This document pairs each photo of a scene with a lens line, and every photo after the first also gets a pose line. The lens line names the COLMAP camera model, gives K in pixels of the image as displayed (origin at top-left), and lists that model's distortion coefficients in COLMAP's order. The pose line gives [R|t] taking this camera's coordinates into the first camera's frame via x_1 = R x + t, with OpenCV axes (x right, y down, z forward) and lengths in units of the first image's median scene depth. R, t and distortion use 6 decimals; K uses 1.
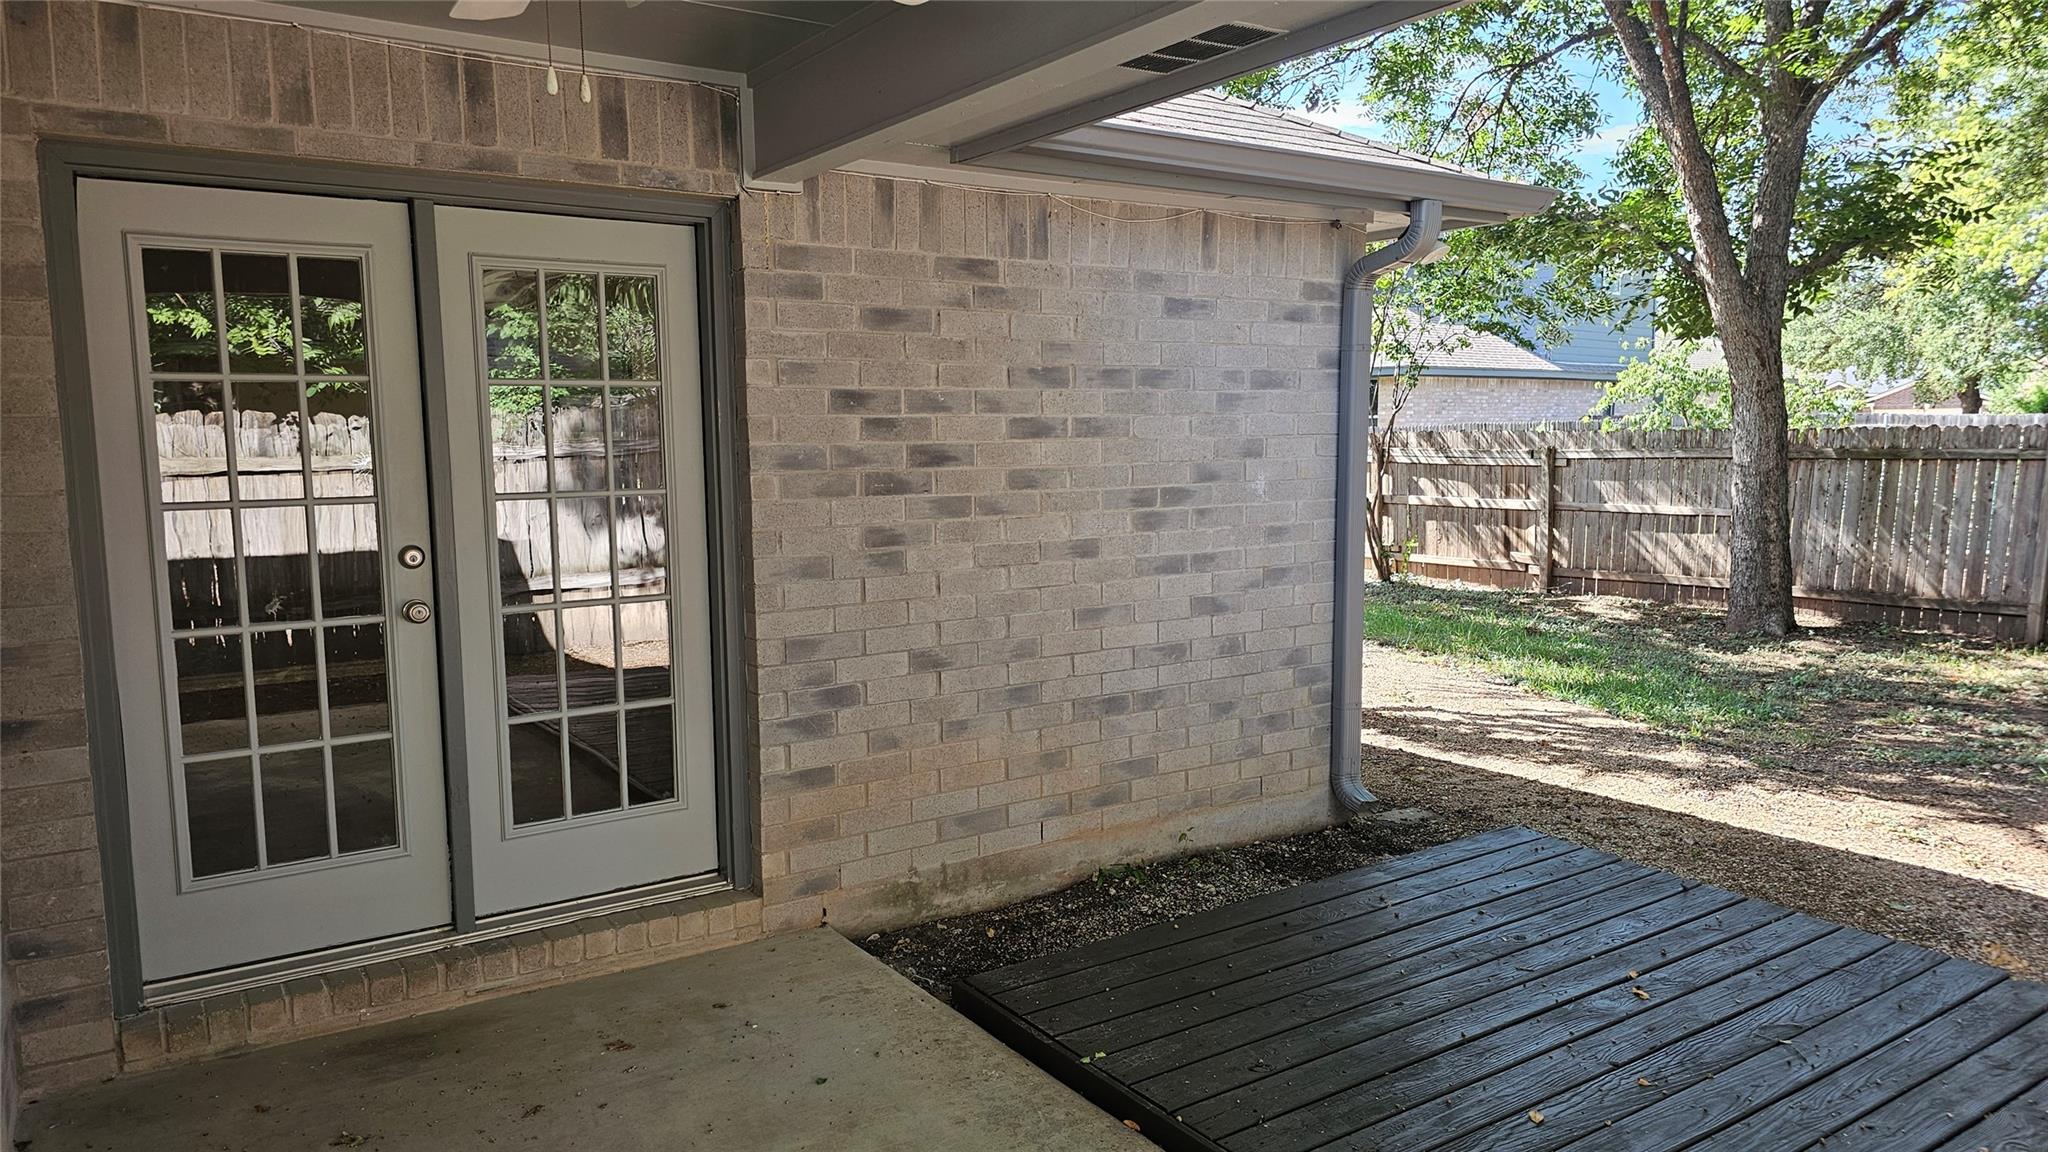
lens RADIAL K [[1360.9, 0, 1019.7], [0, 1360.9, 583.0], [0, 0, 1]] dist [0.102158, -0.120789]
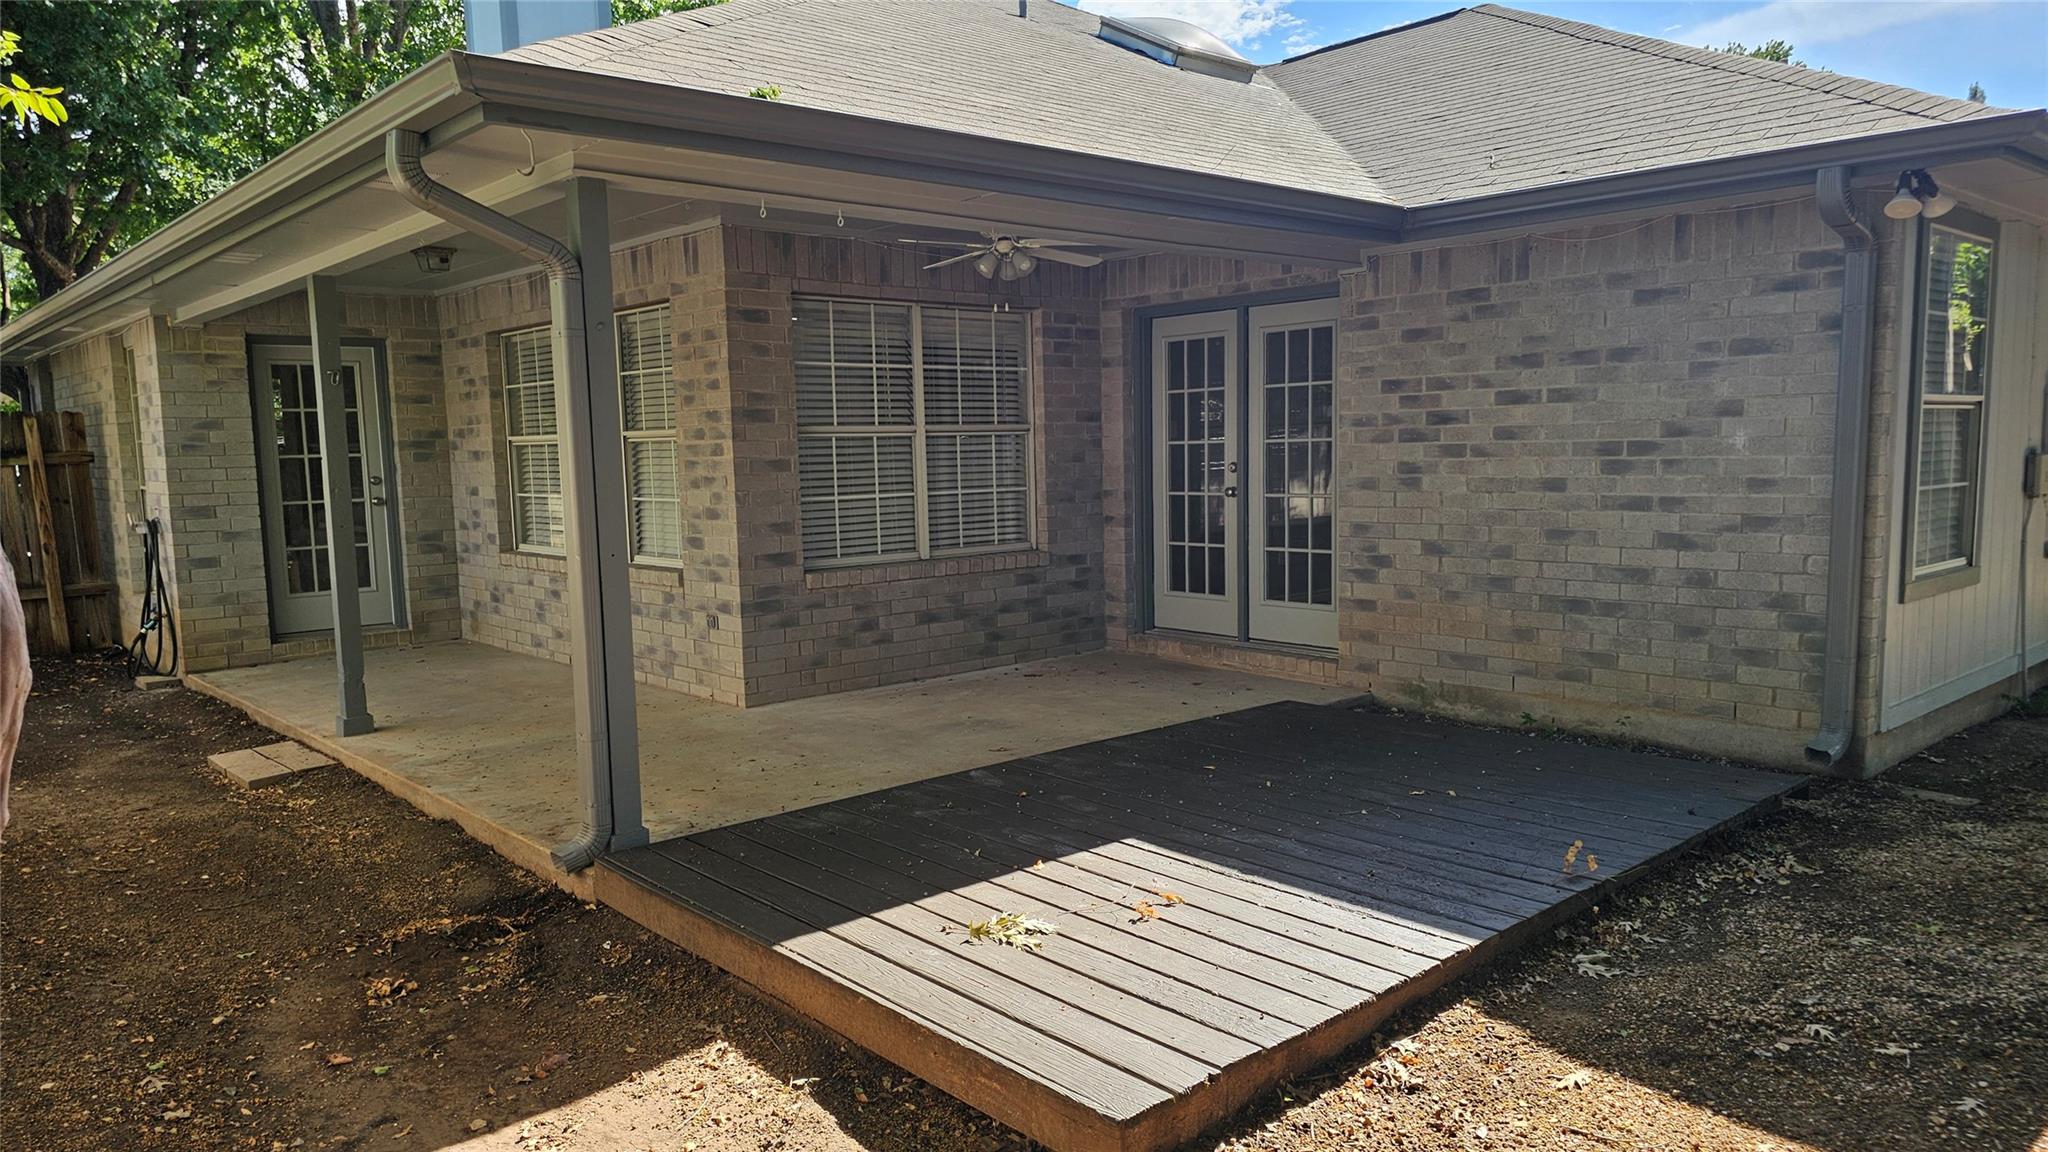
lens RADIAL K [[1360.9, 0, 1019.7], [0, 1360.9, 583.0], [0, 0, 1]] dist [0.102158, -0.120789]
pose [[0.132444, 0.106695, -0.985431, 1.387753], [-0.097033, 0.990810, 0.094236, -0.006074], [0.986429, 0.083139, 0.141580, 0.292801]]
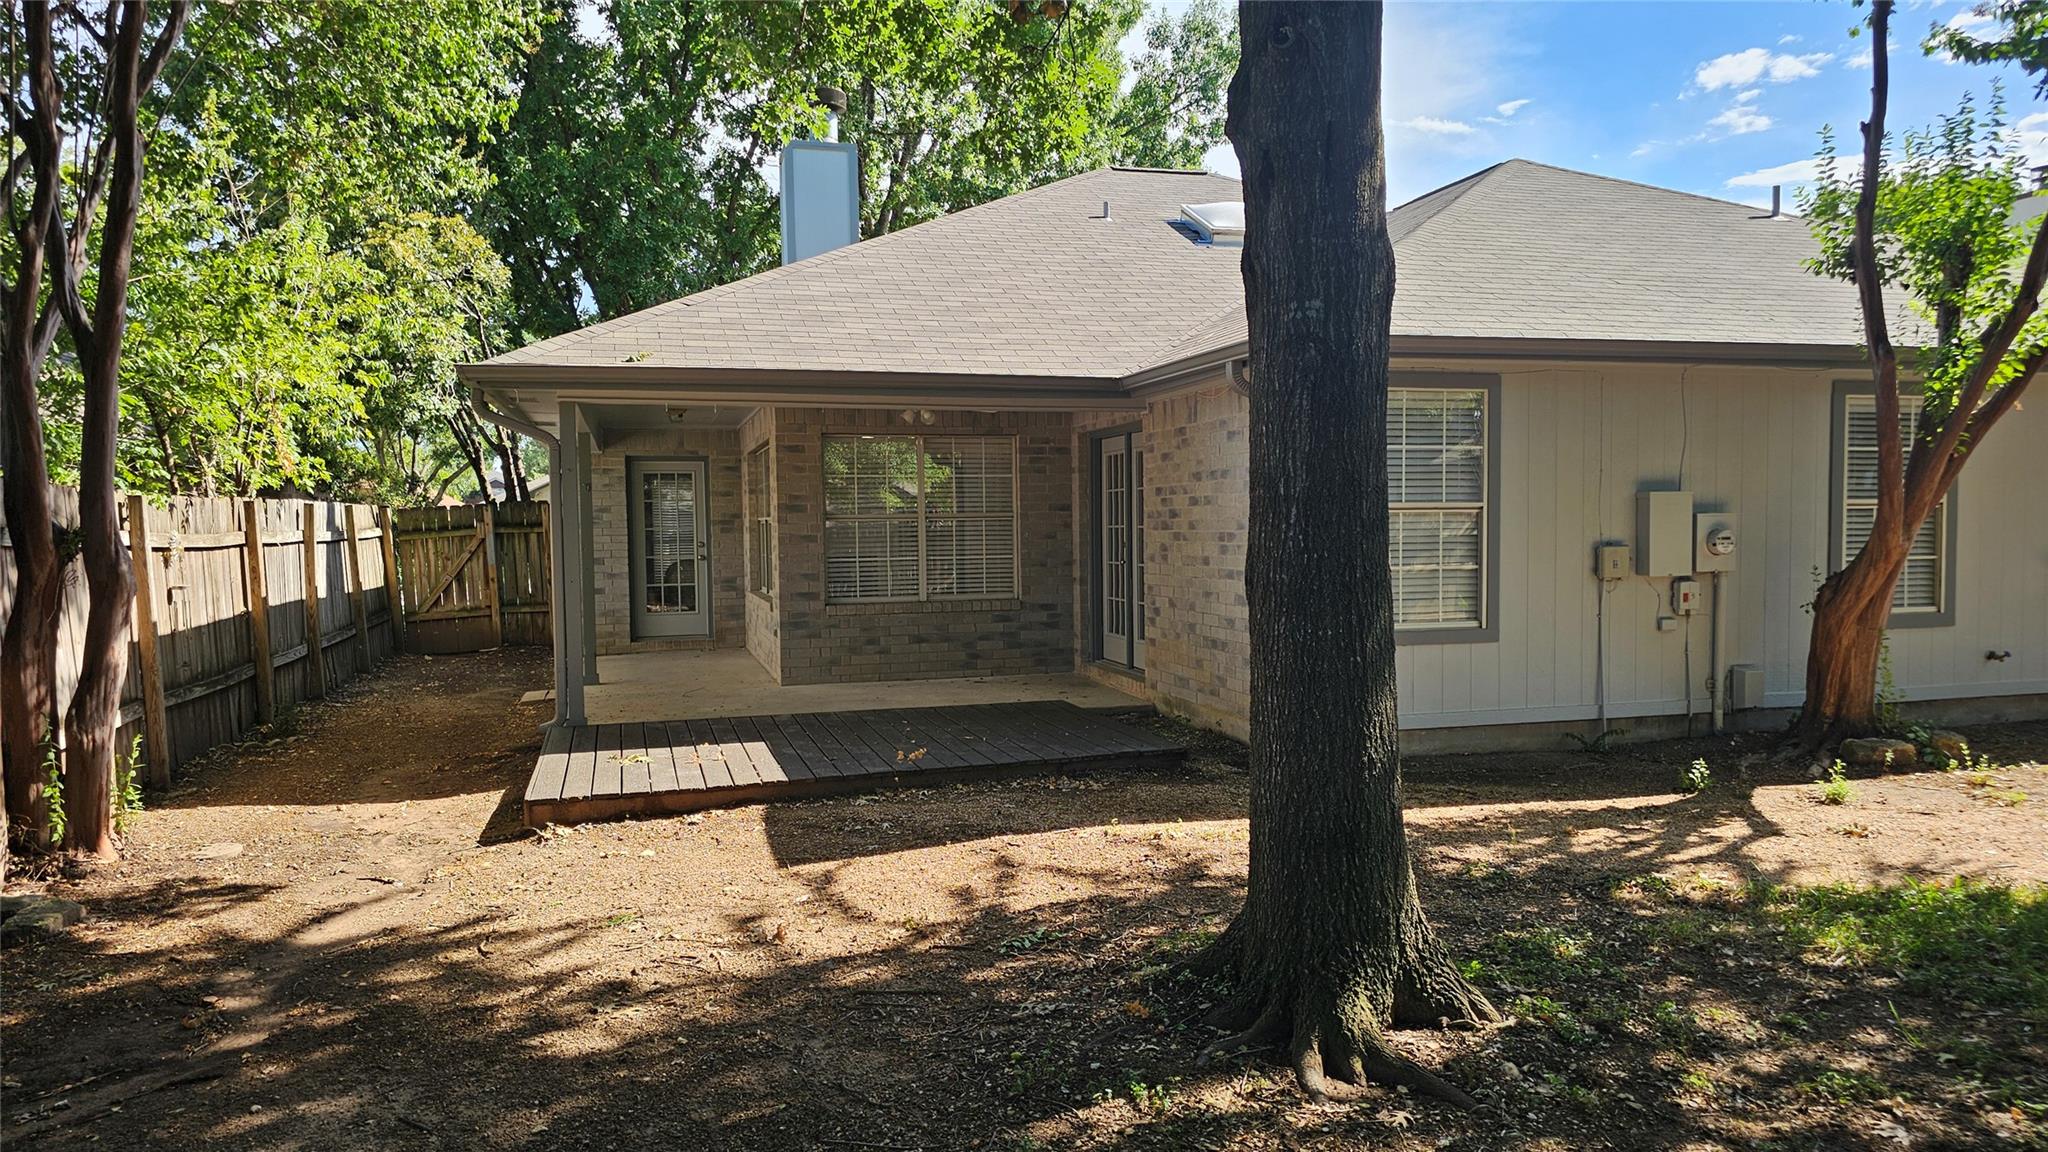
lens RADIAL K [[1360.9, 0, 1019.7], [0, 1360.9, 583.0], [0, 0, 1]] dist [0.102158, -0.120789]
pose [[-0.309156, 0.054750, -0.949434, 2.106008], [-0.097794, 0.991219, 0.089003, -0.149649], [0.945970, 0.120365, -0.301087, 1.386894]]
